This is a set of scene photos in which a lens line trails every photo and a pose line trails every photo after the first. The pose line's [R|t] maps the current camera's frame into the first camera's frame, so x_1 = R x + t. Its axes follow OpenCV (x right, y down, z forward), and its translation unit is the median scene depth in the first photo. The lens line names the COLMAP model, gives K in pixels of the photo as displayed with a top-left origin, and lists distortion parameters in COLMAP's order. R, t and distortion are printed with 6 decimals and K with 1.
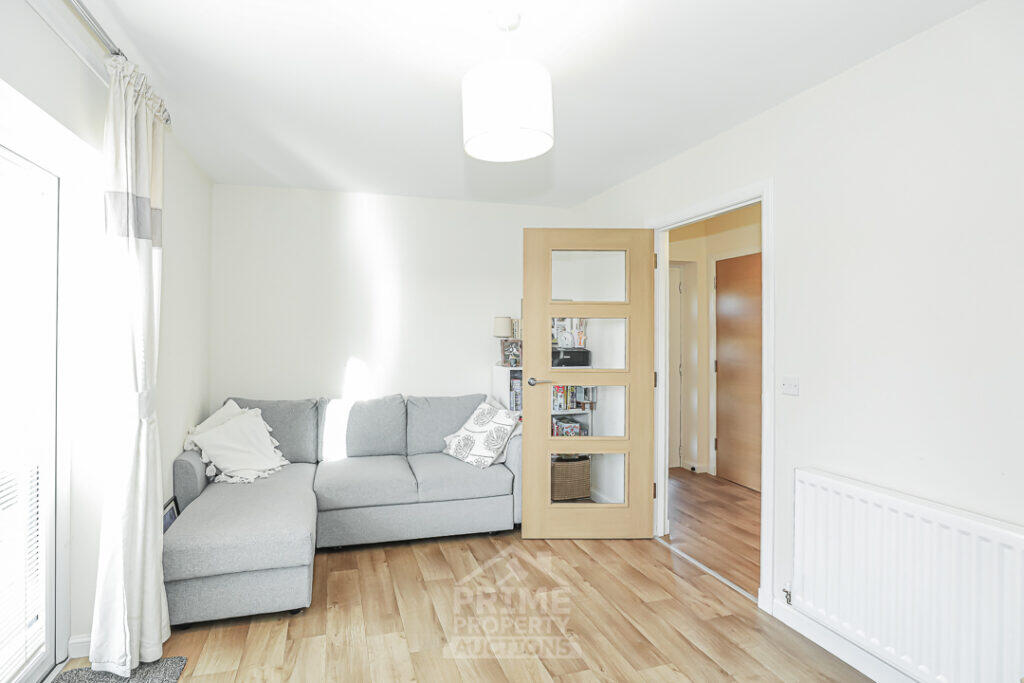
lens RADIAL K [[494.7, 0, 513.6], [0, 494.7, 335.1], [0, 0, 1]] dist [-0.013500, 0.006243]
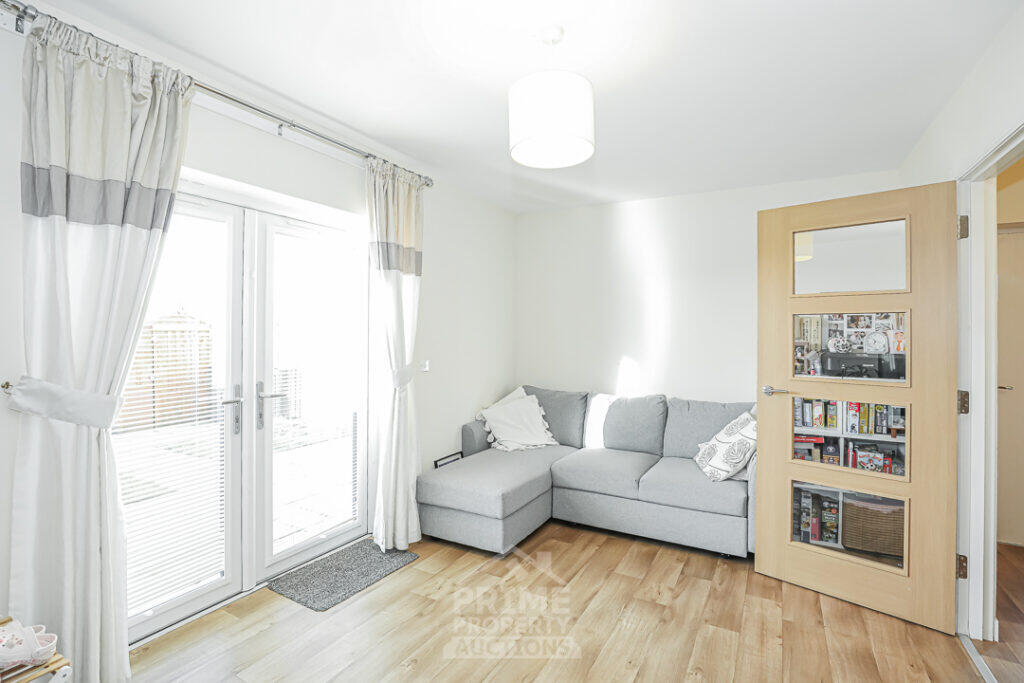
lens RADIAL K [[494.7, 0, 513.4], [0, 494.7, 336.0], [0, 0, 1]] dist [-0.013500, 0.006243]
pose [[0.715006, 0.003301, -0.699111, 0.318963], [-0.007295, 0.999970, -0.002740, 0.006261], [0.699081, 0.007059, 0.715008, 0.089030]]
